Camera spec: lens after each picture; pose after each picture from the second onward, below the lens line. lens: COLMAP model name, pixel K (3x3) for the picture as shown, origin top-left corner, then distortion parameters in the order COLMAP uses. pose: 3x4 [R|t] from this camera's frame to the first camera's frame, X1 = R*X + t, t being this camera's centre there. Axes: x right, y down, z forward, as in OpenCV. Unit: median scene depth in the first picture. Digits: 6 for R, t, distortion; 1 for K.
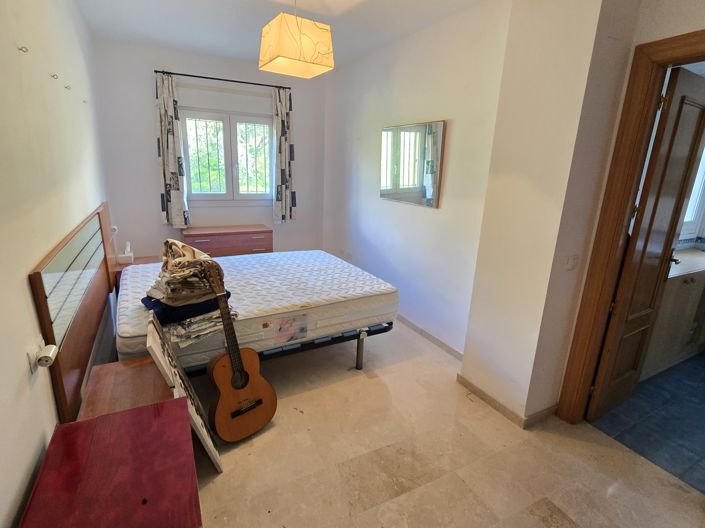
lens RADIAL K [[355.9, 0, 350.1], [0, 355.9, 263.7], [0, 0, 1]] dist [0.001612, -0.002872]
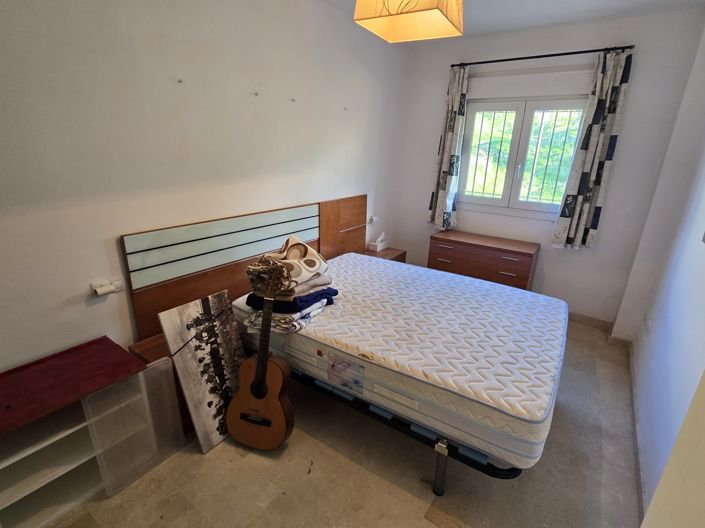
lens RADIAL K [[355.9, 0, 354.6], [0, 355.9, 262.0], [0, 0, 1]] dist [0.001612, -0.002872]
pose [[0.456775, 0.256565, -0.851781, 0.273945], [-0.250217, 0.955904, 0.153747, -0.109334], [0.853668, 0.142903, 0.500830, 0.347315]]
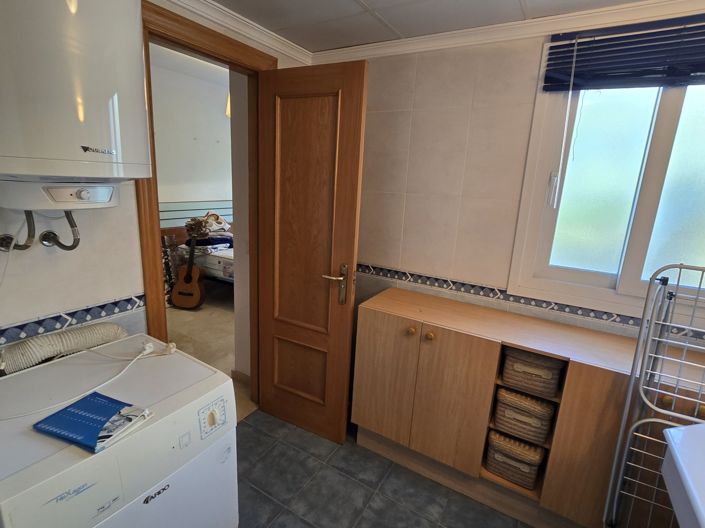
lens RADIAL K [[355.9, 0, 354.0], [0, 355.9, 261.9], [0, 0, 1]] dist [0.001612, -0.002872]
pose [[0.518690, 0.183932, -0.834943, 0.913106], [-0.255783, 0.965240, 0.053736, -0.055289], [0.815804, 0.185692, 0.547706, 0.327732]]
